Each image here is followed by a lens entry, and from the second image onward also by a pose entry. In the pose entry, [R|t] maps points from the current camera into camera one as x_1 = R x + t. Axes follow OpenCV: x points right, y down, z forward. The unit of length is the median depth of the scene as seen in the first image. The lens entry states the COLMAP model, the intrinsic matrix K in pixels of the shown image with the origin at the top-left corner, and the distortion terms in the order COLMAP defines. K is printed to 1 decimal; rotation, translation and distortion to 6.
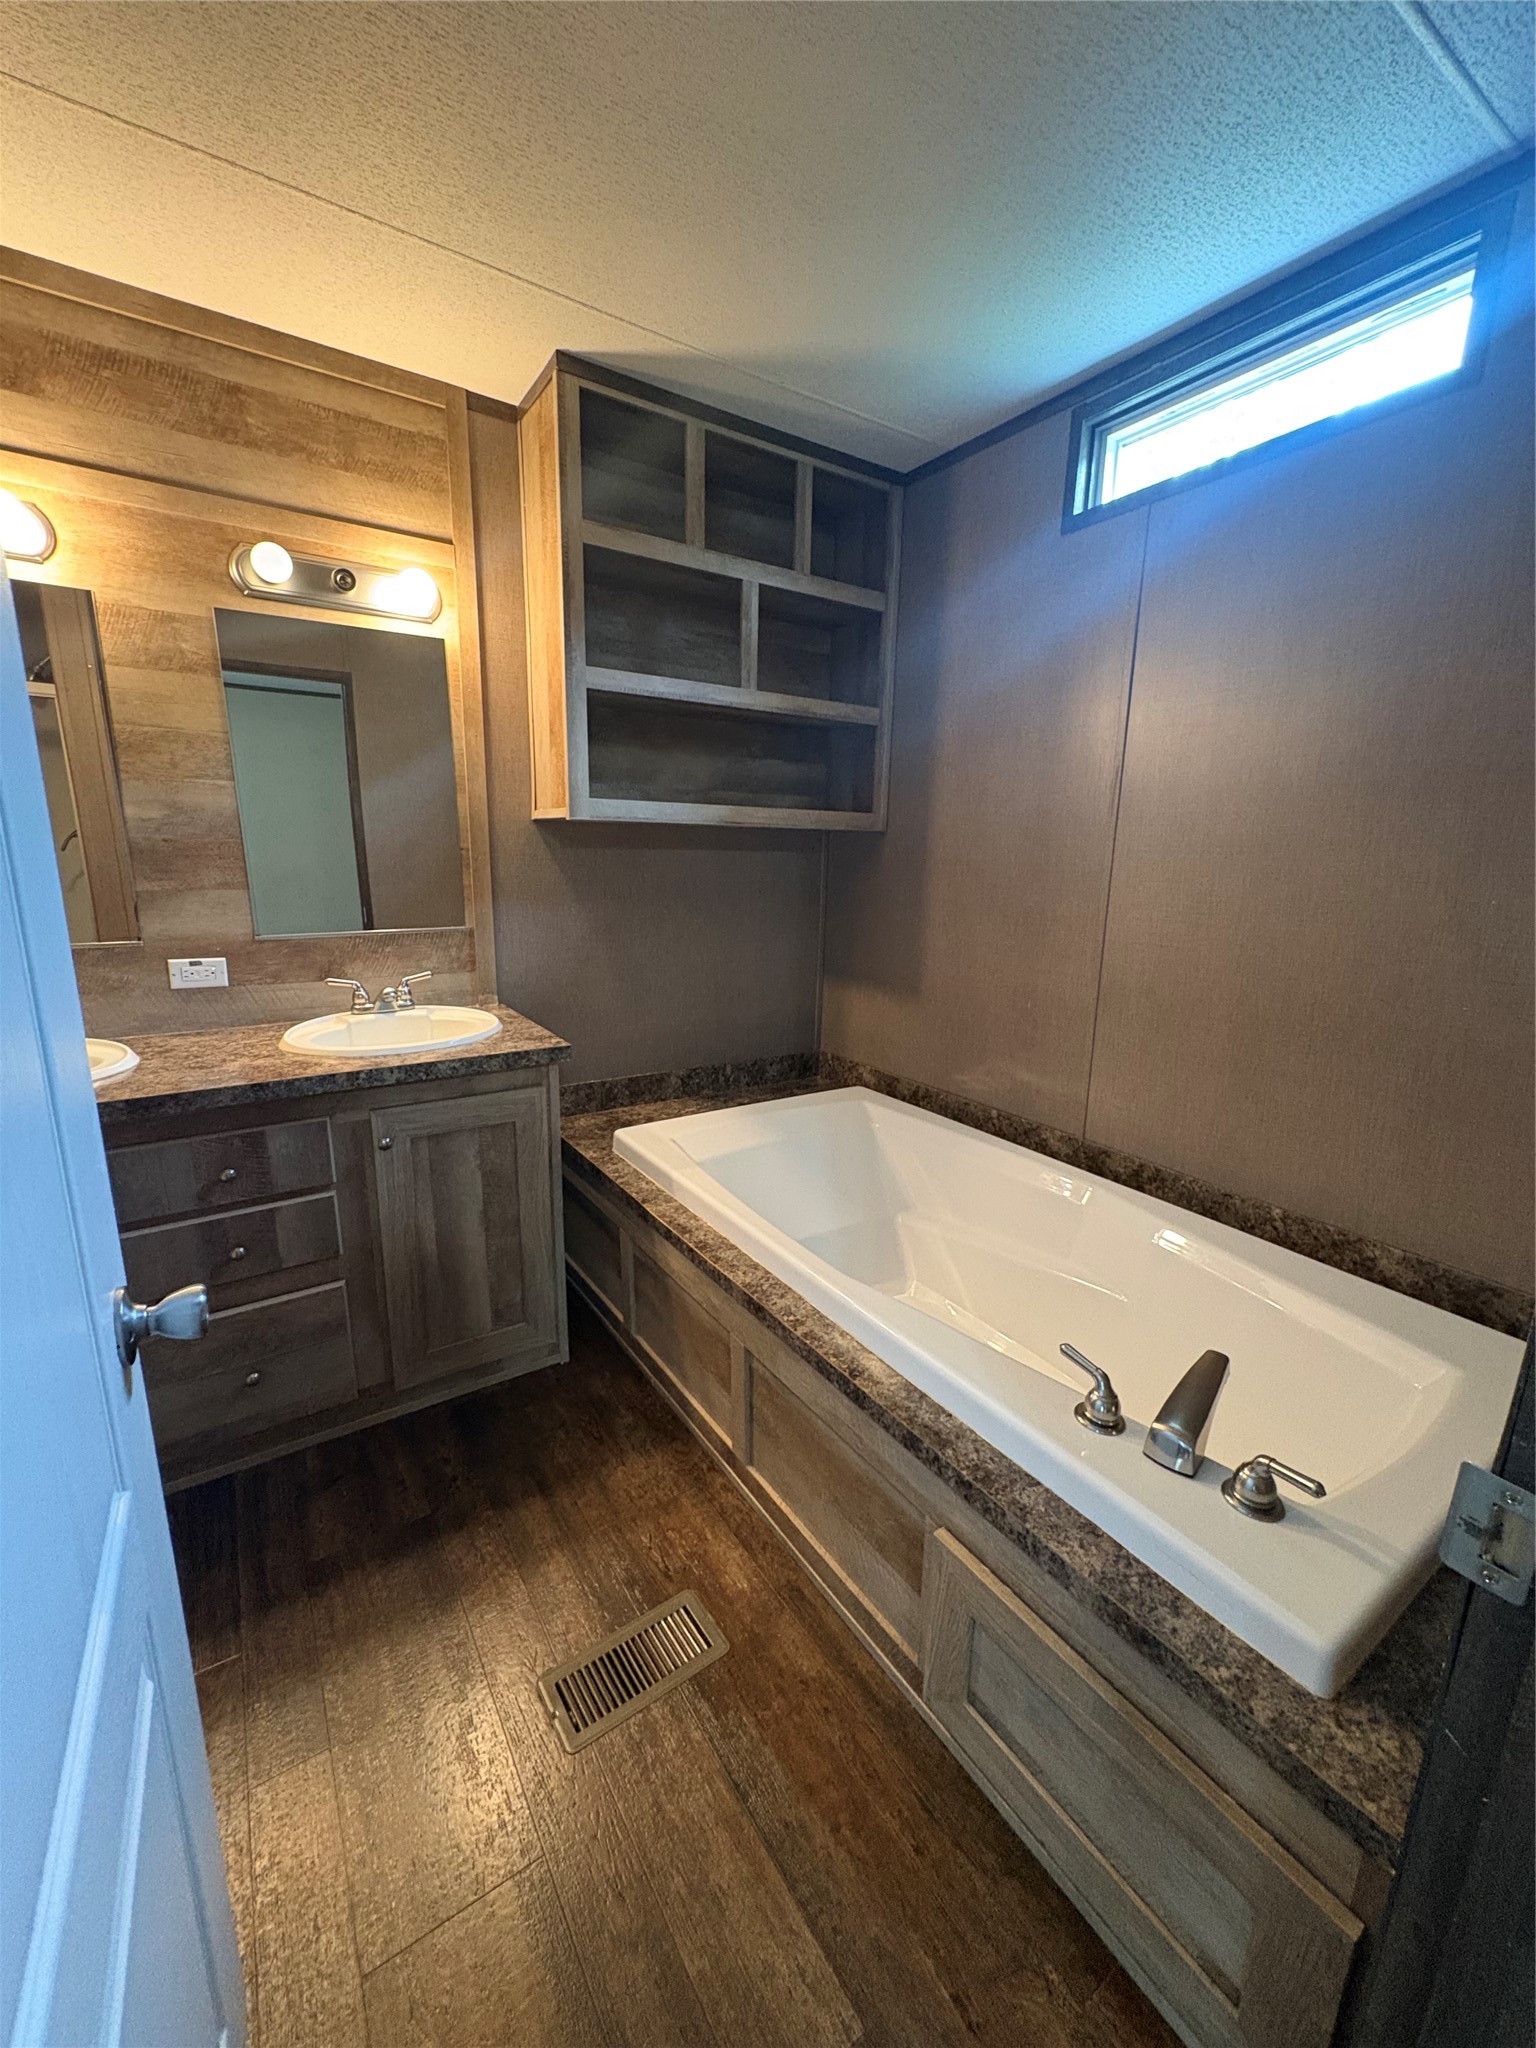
lens RADIAL K [[824.1, 0, 764.7], [0, 824.1, 1030.5], [0, 0, 1]] dist [0.011616, -0.001001]
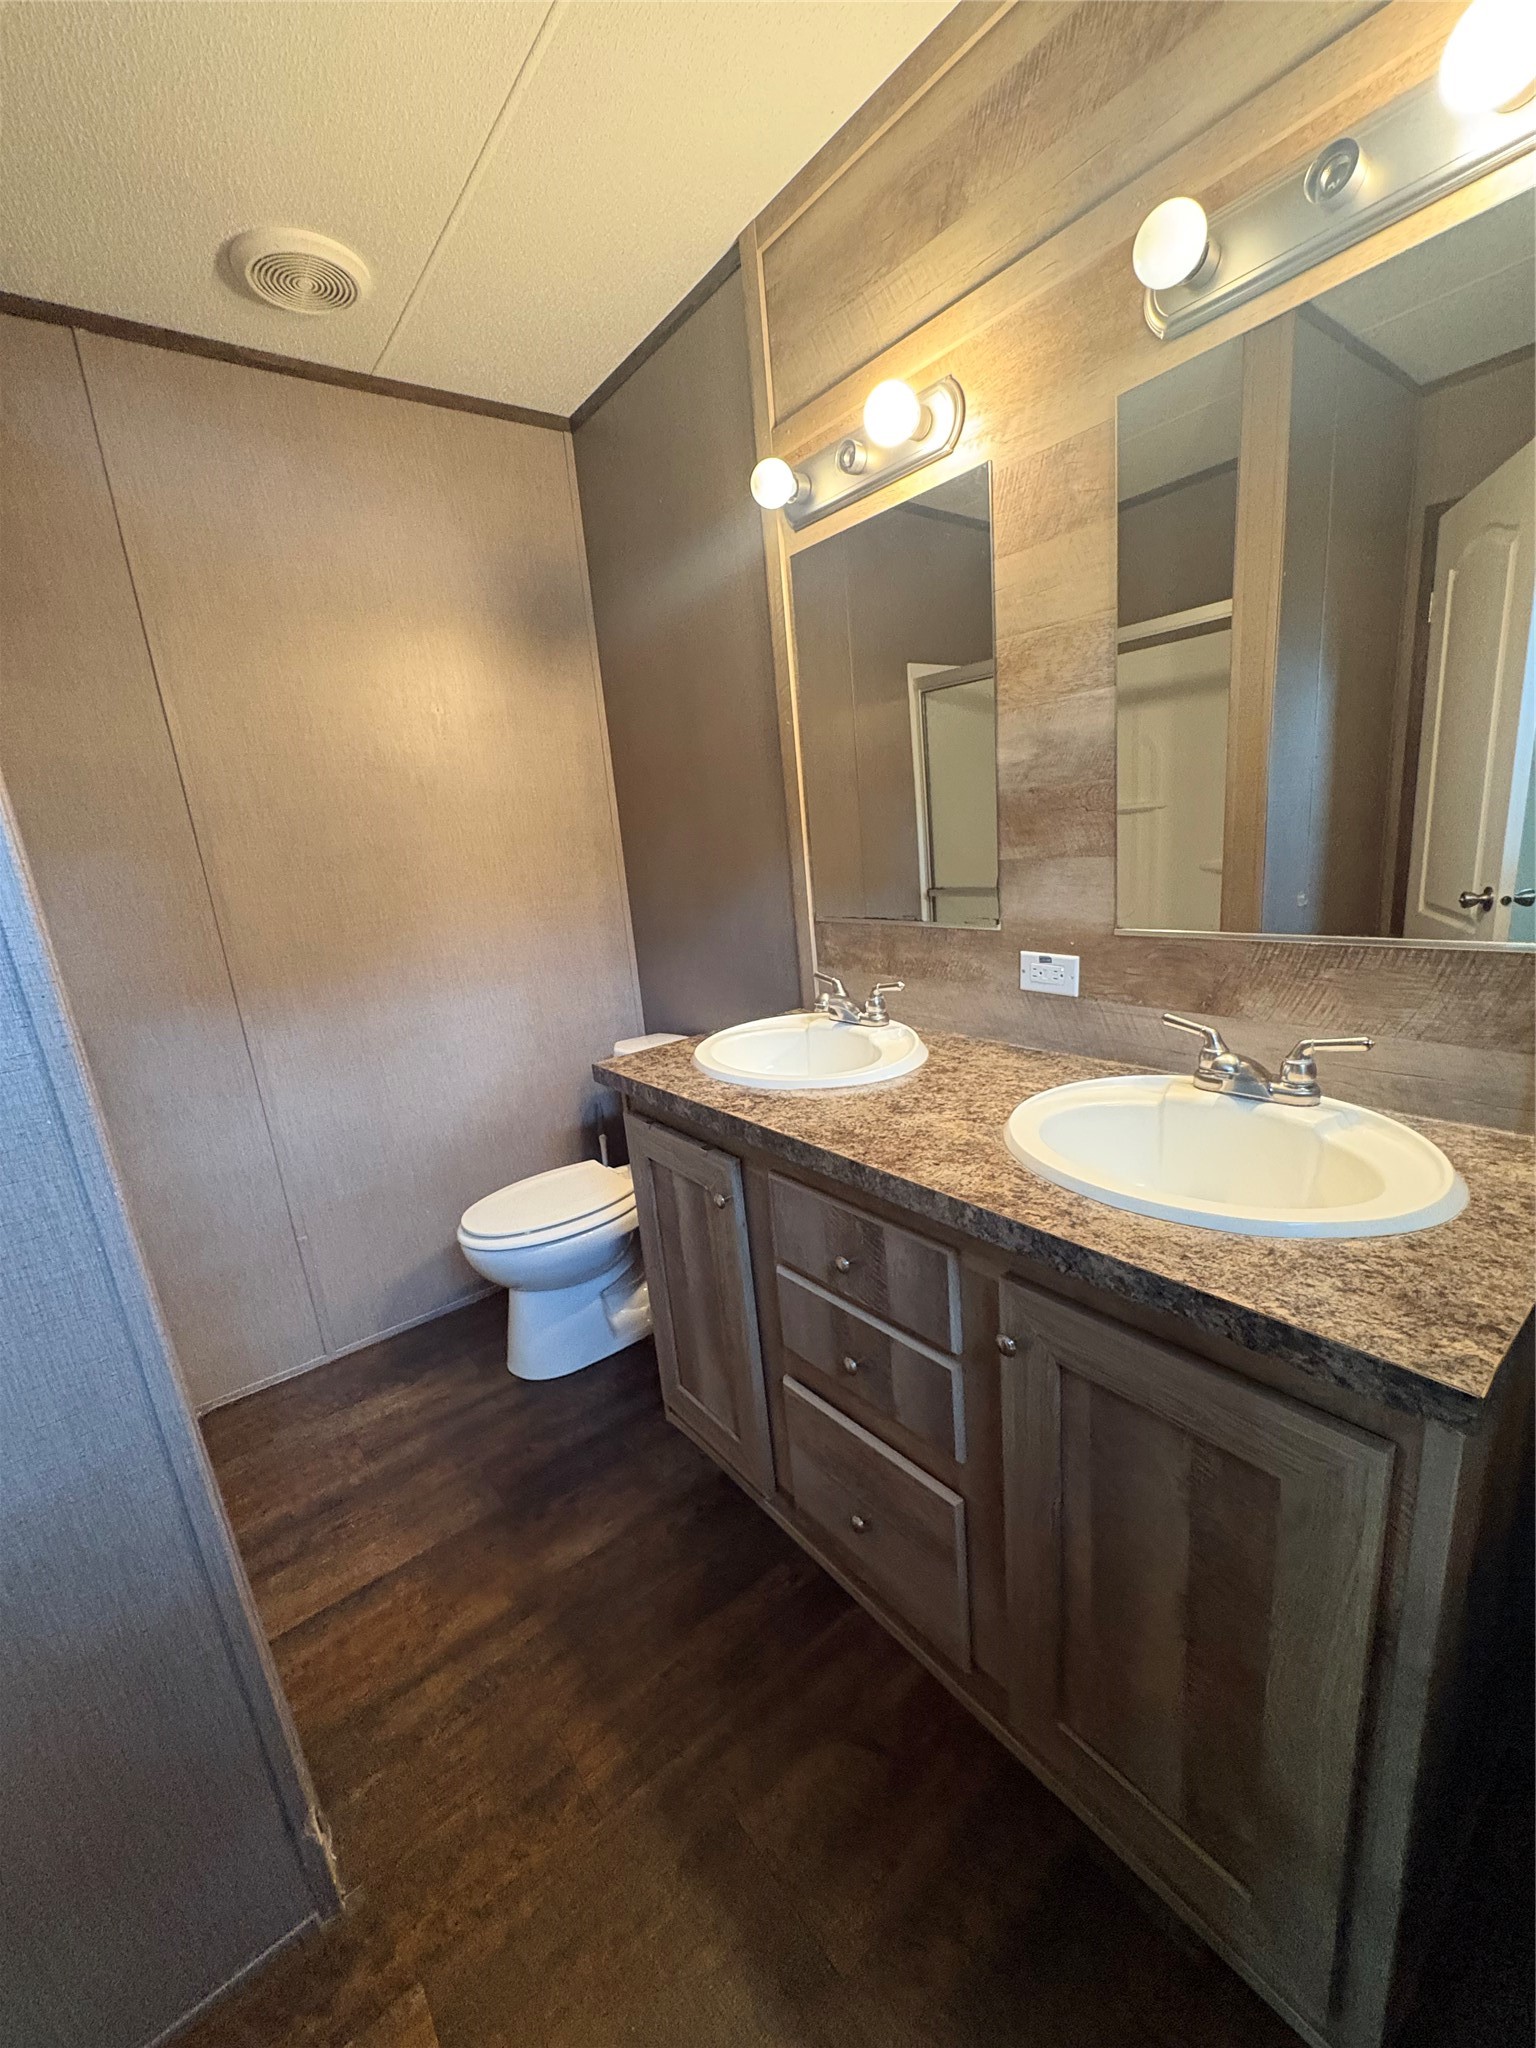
lens RADIAL K [[824.1, 0, 766.5], [0, 824.1, 1018.6], [0, 0, 1]] dist [0.011616, -0.001001]
pose [[0.071237, 0.205203, -0.976123, 0.011409], [-0.130857, 0.972074, 0.194802, -0.142670], [0.988839, 0.113855, 0.096100, 0.709811]]
